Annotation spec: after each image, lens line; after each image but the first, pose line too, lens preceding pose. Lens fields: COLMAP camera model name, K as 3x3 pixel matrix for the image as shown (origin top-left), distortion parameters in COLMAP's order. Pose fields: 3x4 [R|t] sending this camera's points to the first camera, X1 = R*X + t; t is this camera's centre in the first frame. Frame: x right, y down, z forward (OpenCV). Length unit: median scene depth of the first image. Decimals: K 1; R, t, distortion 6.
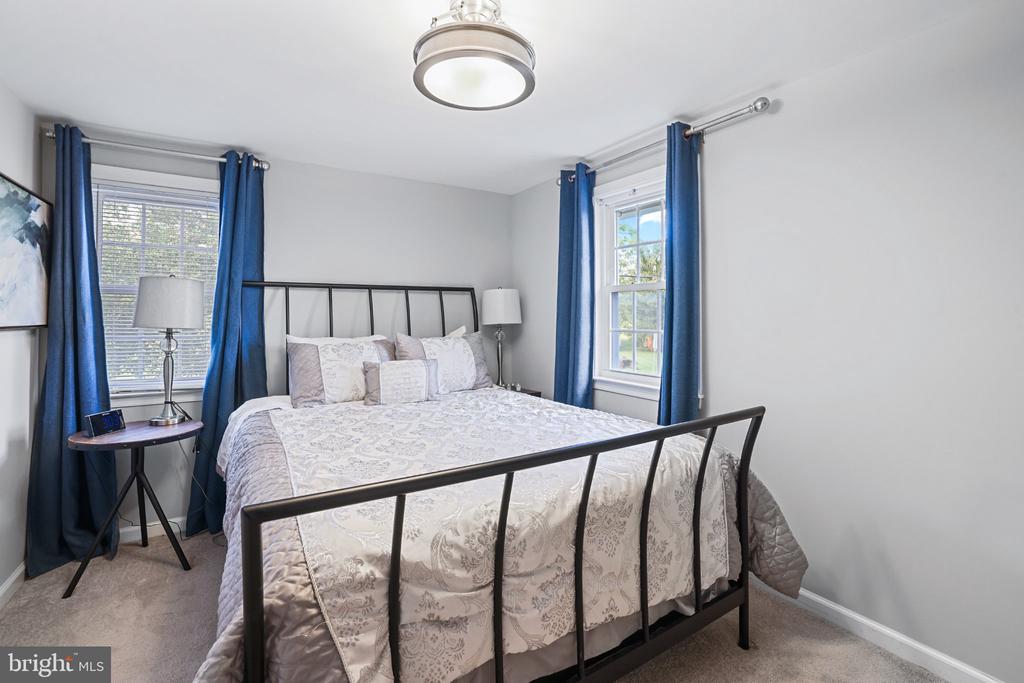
lens RADIAL K [[456.5, 0, 507.0], [0, 456.5, 310.6], [0, 0, 1]] dist [-0.002418, -0.000112]
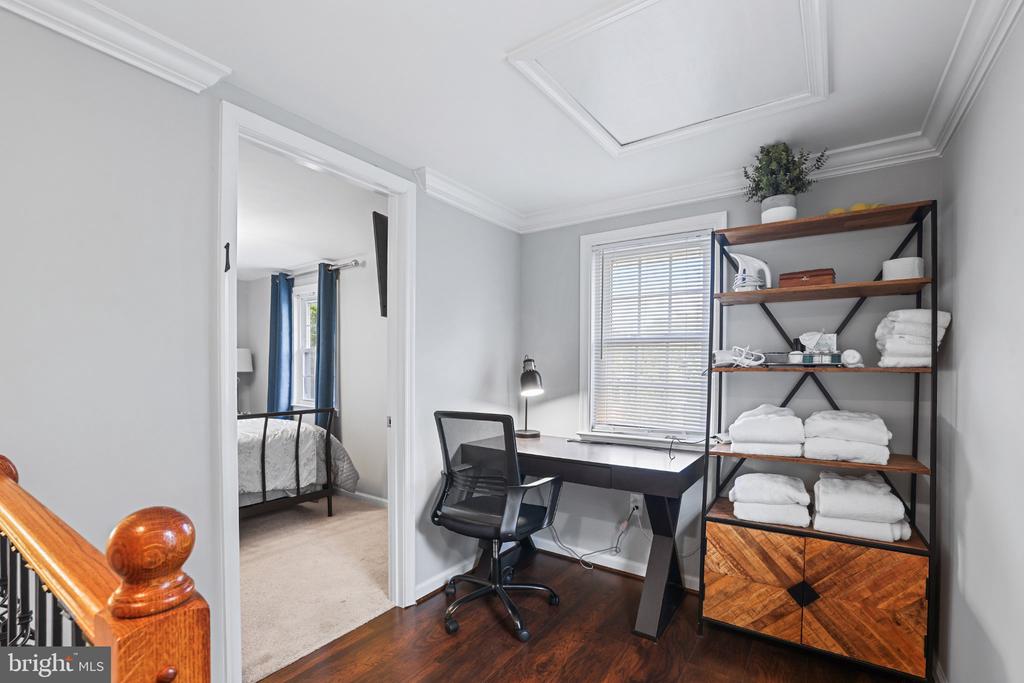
lens RADIAL K [[456.5, 0, 493.5], [0, 456.5, 376.9], [0, 0, 1]] dist [-0.002418, -0.000112]
pose [[0.934869, -0.007627, 0.354910, 0.353228], [-0.003628, 0.999512, 0.031037, -0.007436], [-0.354973, -0.030303, 0.934385, -0.981568]]
